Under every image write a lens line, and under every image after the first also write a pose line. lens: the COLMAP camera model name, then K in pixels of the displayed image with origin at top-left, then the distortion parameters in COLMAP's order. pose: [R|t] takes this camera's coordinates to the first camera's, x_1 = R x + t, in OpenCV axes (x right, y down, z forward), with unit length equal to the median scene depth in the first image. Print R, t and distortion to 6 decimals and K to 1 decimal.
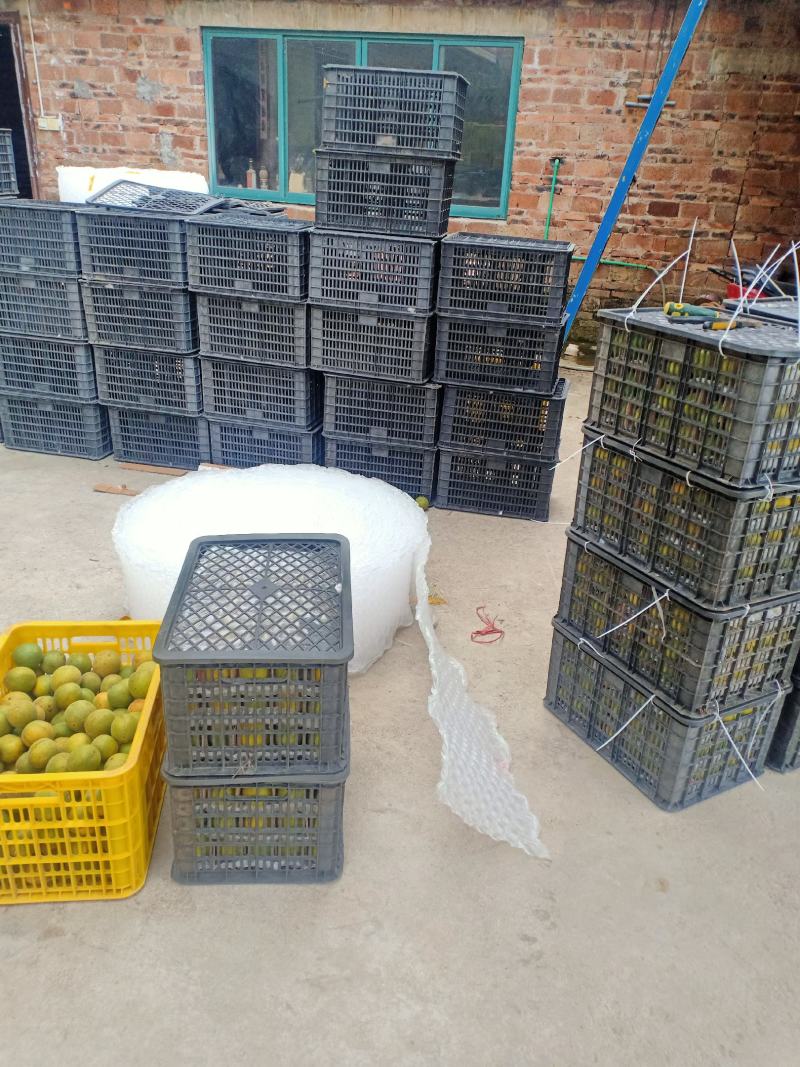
lens RADIAL K [[846.2, 0, 400.0], [0, 846.2, 533.5], [0, 0, 1]] dist [0.001779, -0.000305]
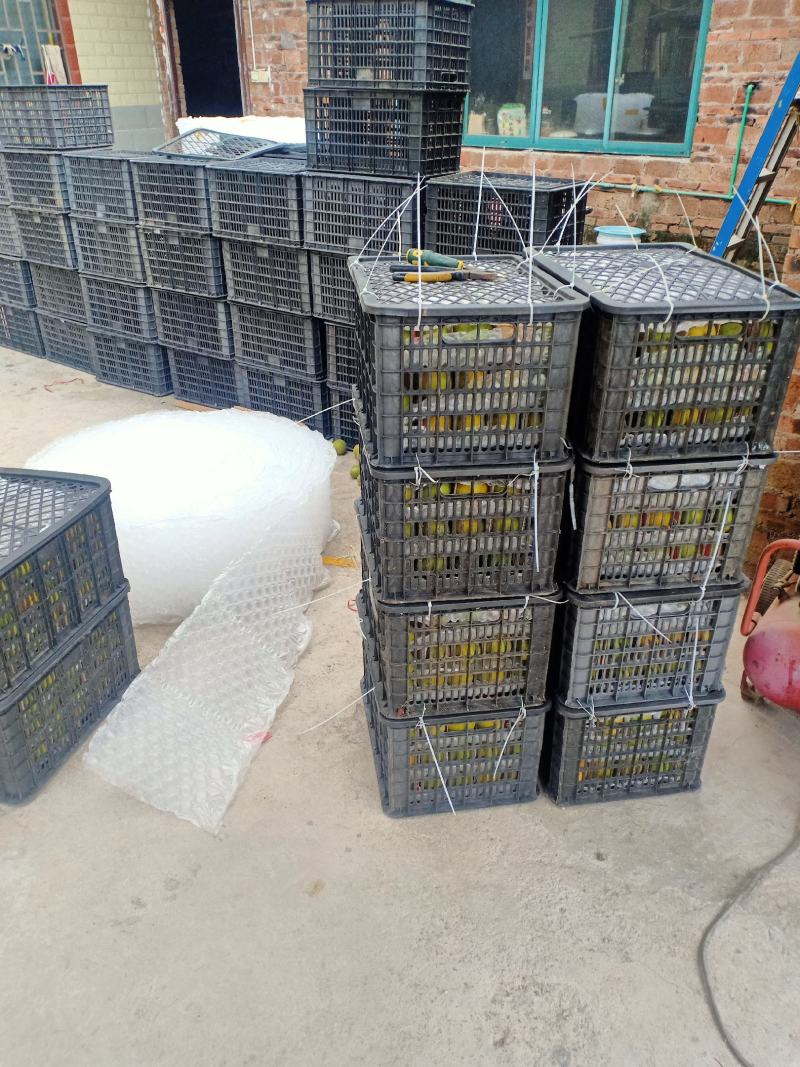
lens RADIAL K [[858.5, 0, 400.0], [0, 858.5, 533.5], [0, 0, 1]] dist [-0.002656, -0.018084]
pose [[0.936563, 0.116533, -0.330560, 0.329793], [-0.099689, 0.992725, 0.067522, -0.020506], [0.336024, -0.030285, 0.941366, 0.082792]]
